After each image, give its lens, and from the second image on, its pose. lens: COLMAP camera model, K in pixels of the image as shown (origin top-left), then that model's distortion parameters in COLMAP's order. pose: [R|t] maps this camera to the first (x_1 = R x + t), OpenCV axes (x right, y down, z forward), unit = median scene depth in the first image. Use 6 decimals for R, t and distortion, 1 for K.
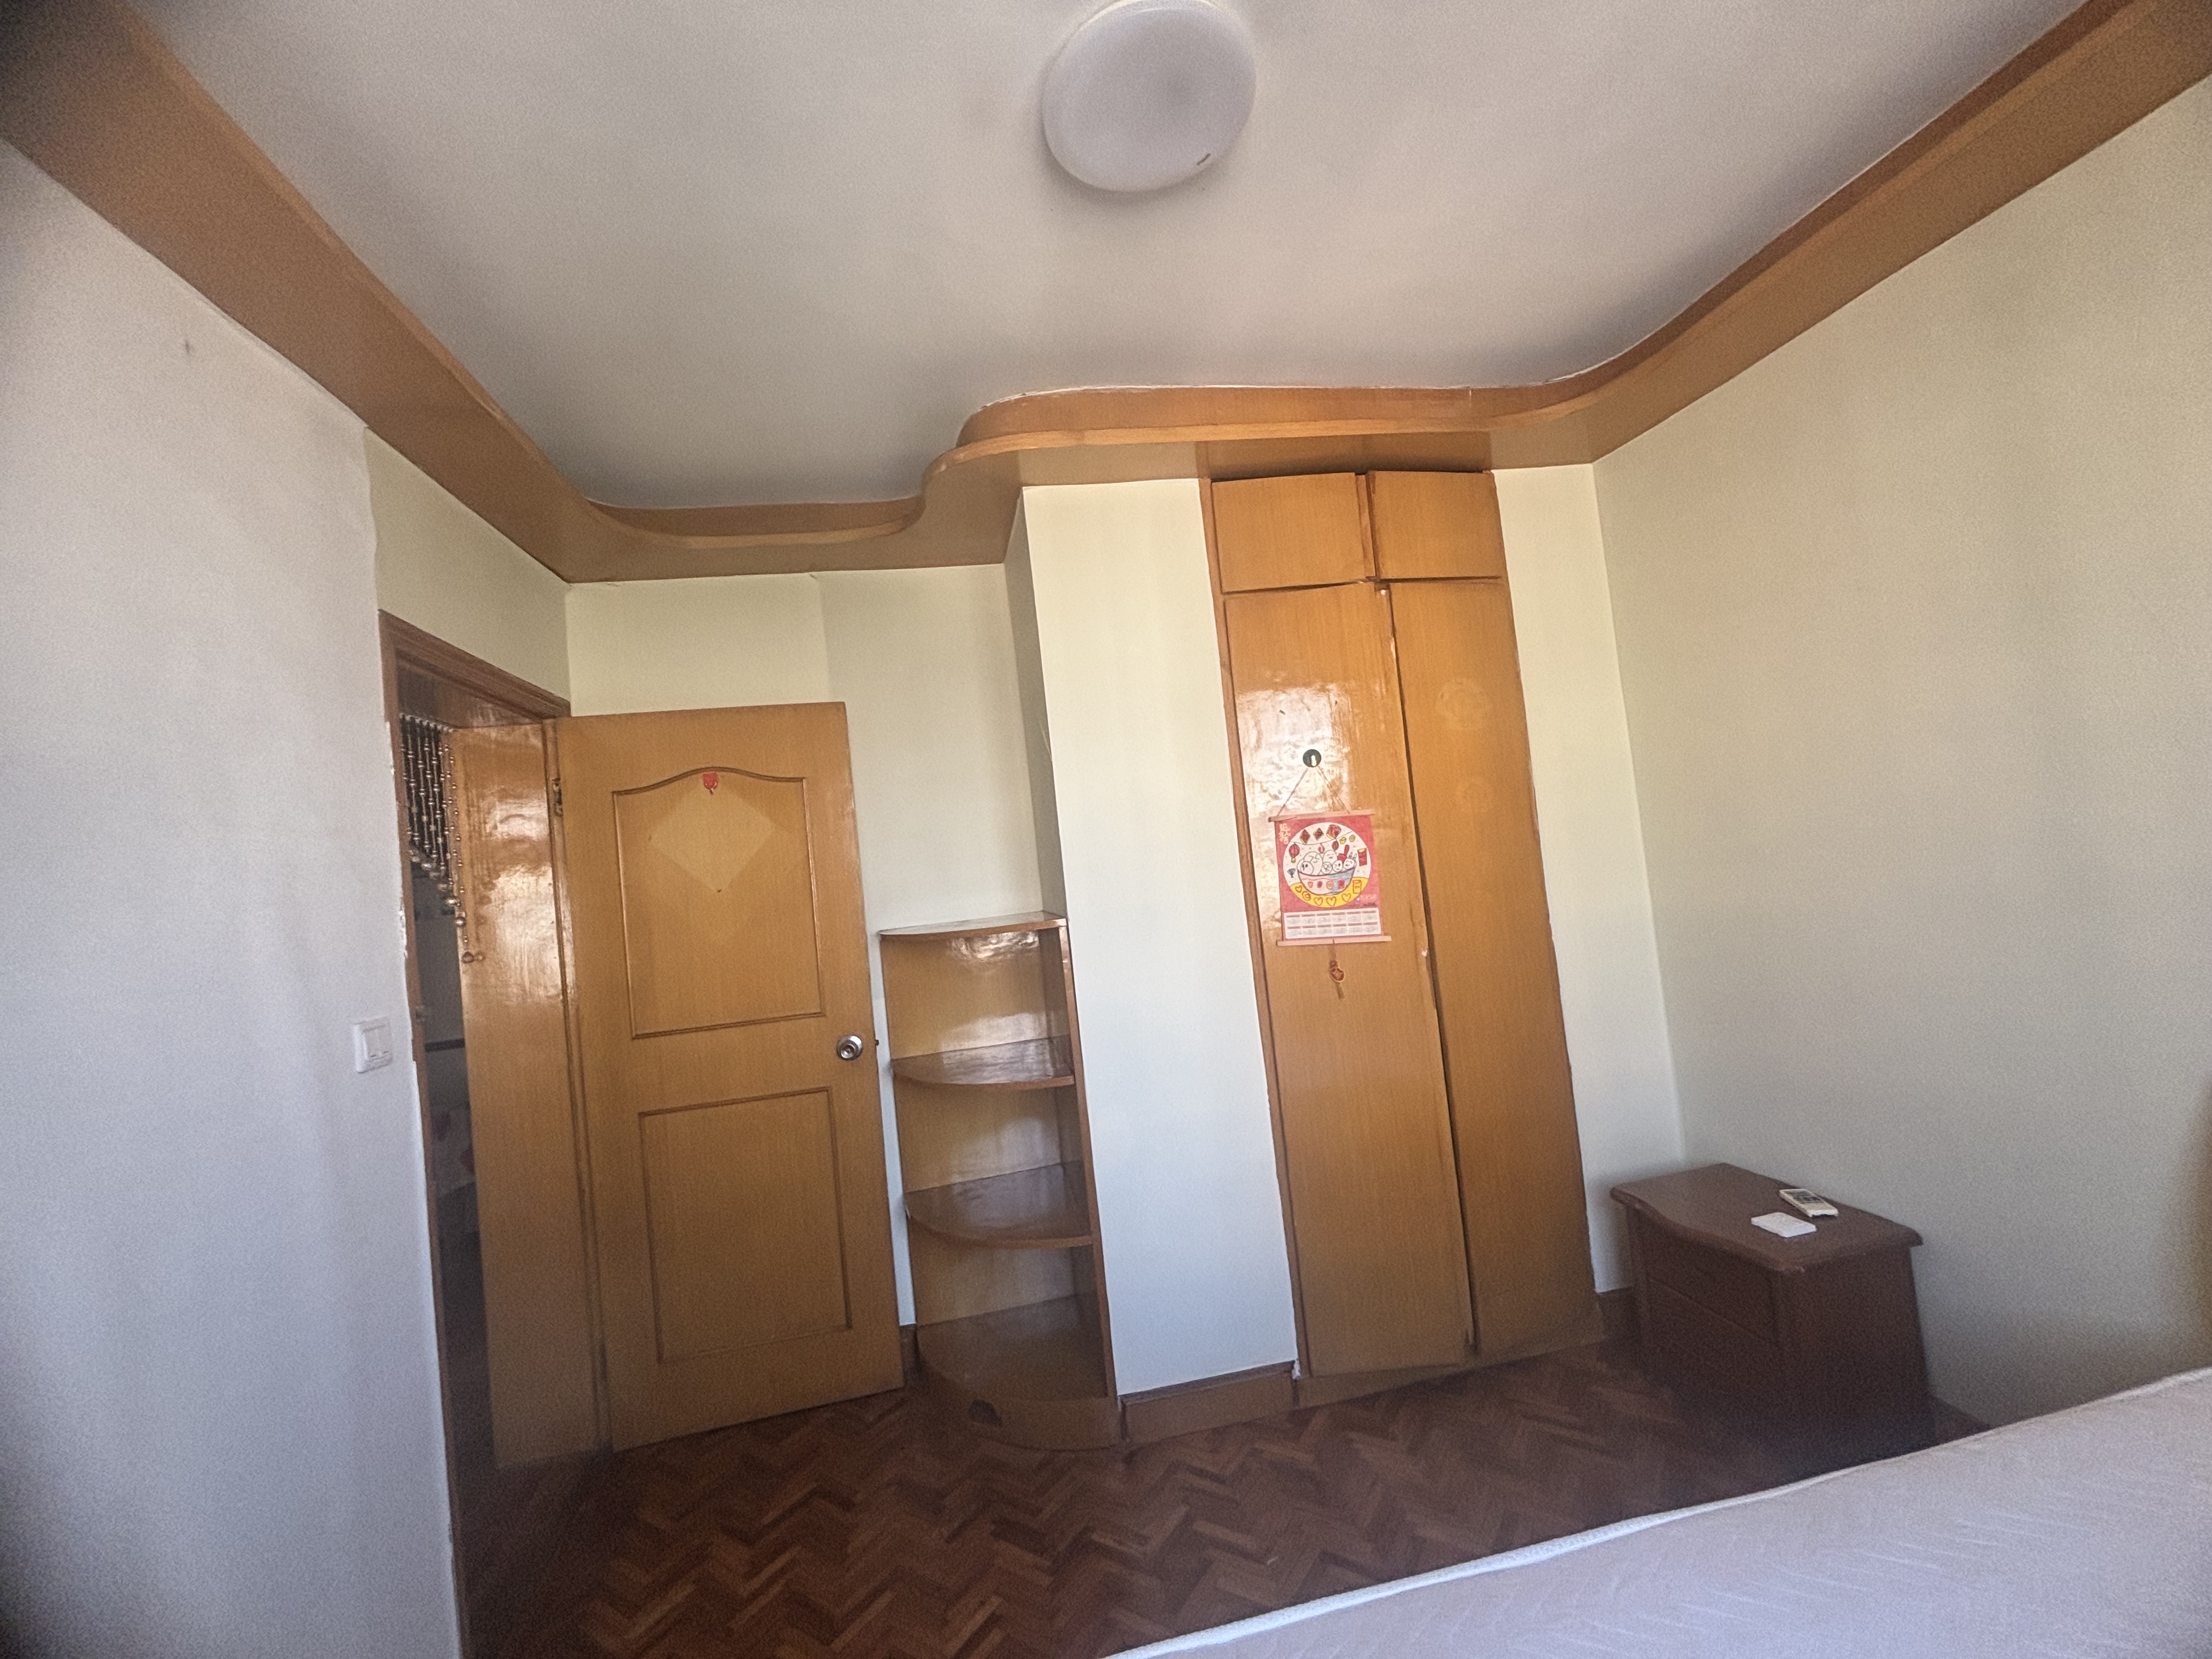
lens RADIAL K [[876.3, 0, 1106.0], [0, 876.3, 829.5], [0, 0, 1]] dist [-0.010046, 0.004071]
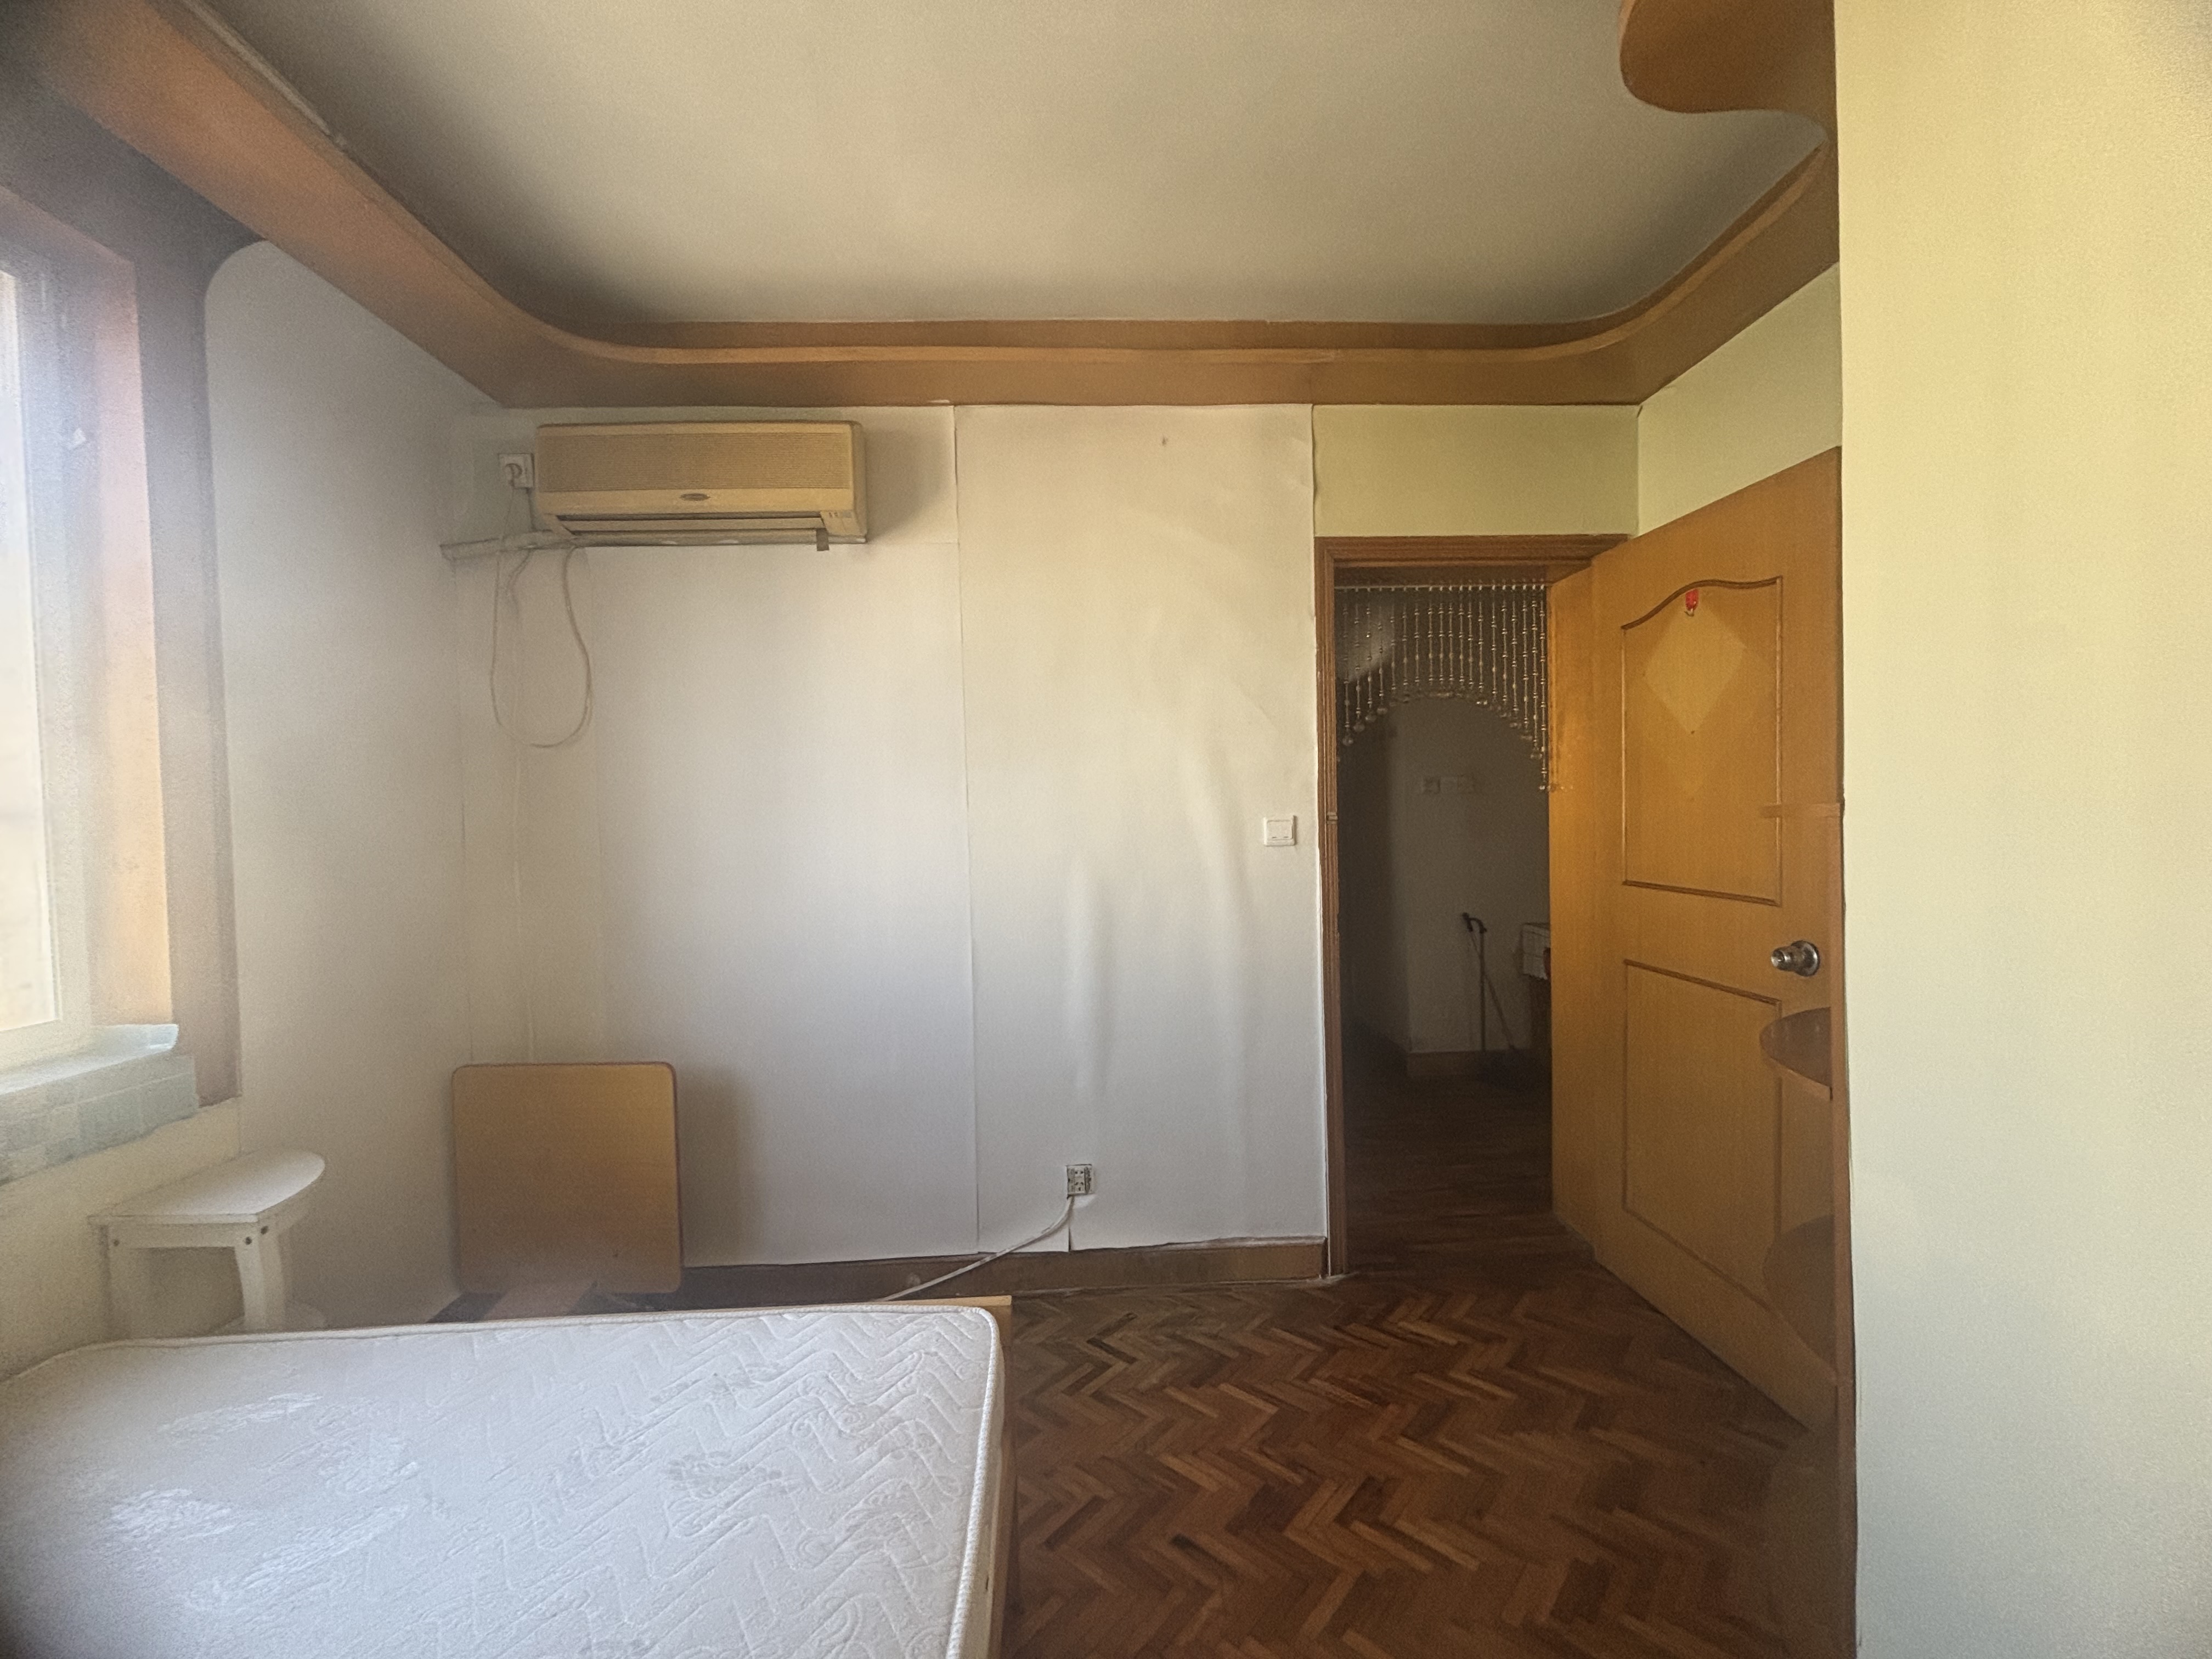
lens RADIAL K [[876.3, 0, 1106.0], [0, 876.3, 829.5], [0, 0, 1]] dist [-0.010046, 0.004071]
pose [[-0.122714, 0.131150, -0.983738, 0.599983], [0.078265, 0.989422, 0.122144, 0.019773], [0.989351, -0.062003, -0.131681, 0.705561]]
